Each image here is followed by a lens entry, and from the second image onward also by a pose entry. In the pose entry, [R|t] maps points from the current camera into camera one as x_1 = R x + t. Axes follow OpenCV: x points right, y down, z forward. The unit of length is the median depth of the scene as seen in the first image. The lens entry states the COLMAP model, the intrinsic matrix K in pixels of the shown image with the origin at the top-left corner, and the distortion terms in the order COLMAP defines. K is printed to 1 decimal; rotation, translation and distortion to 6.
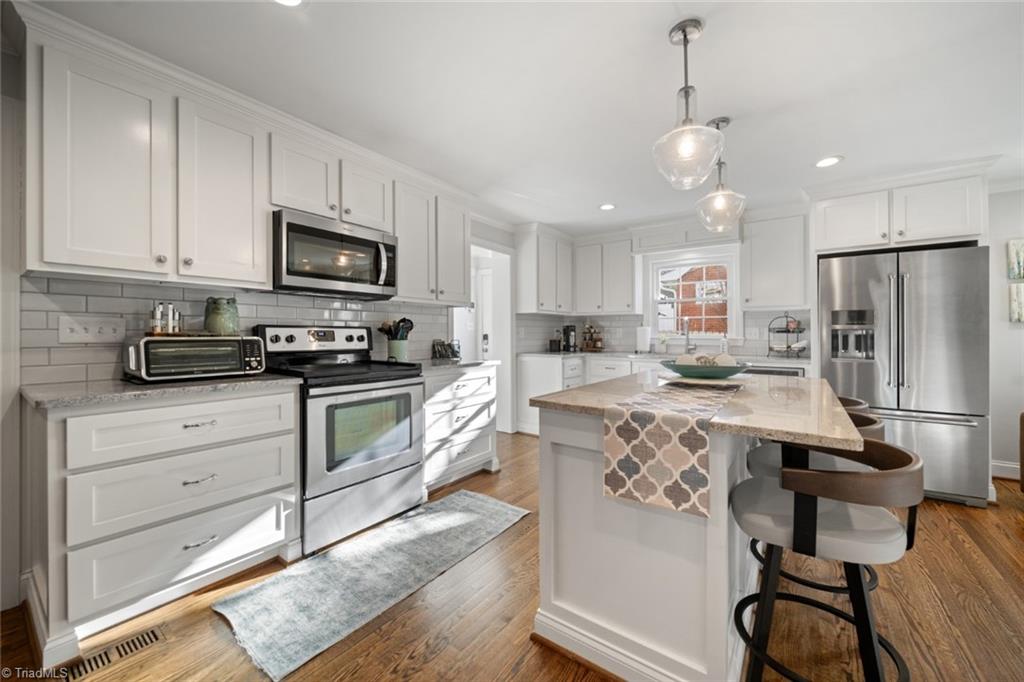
lens RADIAL K [[392.7, 0, 520.4], [0, 392.7, 334.5], [0, 0, 1]] dist [-0.001207, -0.000084]
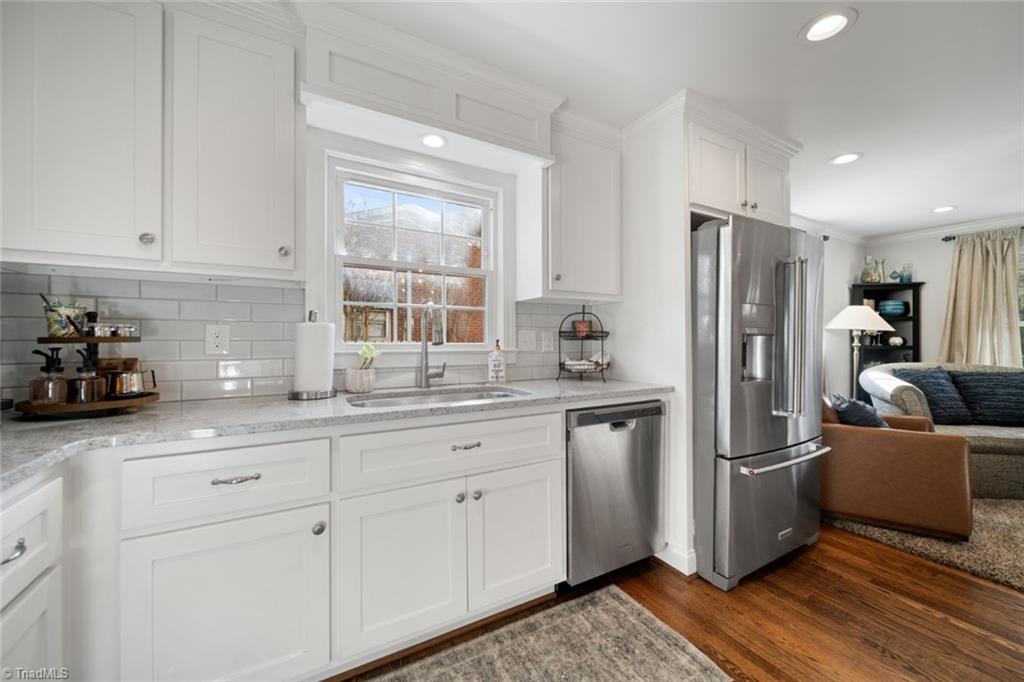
lens RADIAL K [[392.0, 0, 523.1], [0, 392.0, 336.7], [0, 0, 1]] dist [-0.000396, -0.000429]
pose [[0.409634, 0.006028, 0.912230, 0.117288], [0.003852, 0.999958, -0.008338, -0.005167], [-0.912242, 0.006930, 0.409594, 1.166849]]
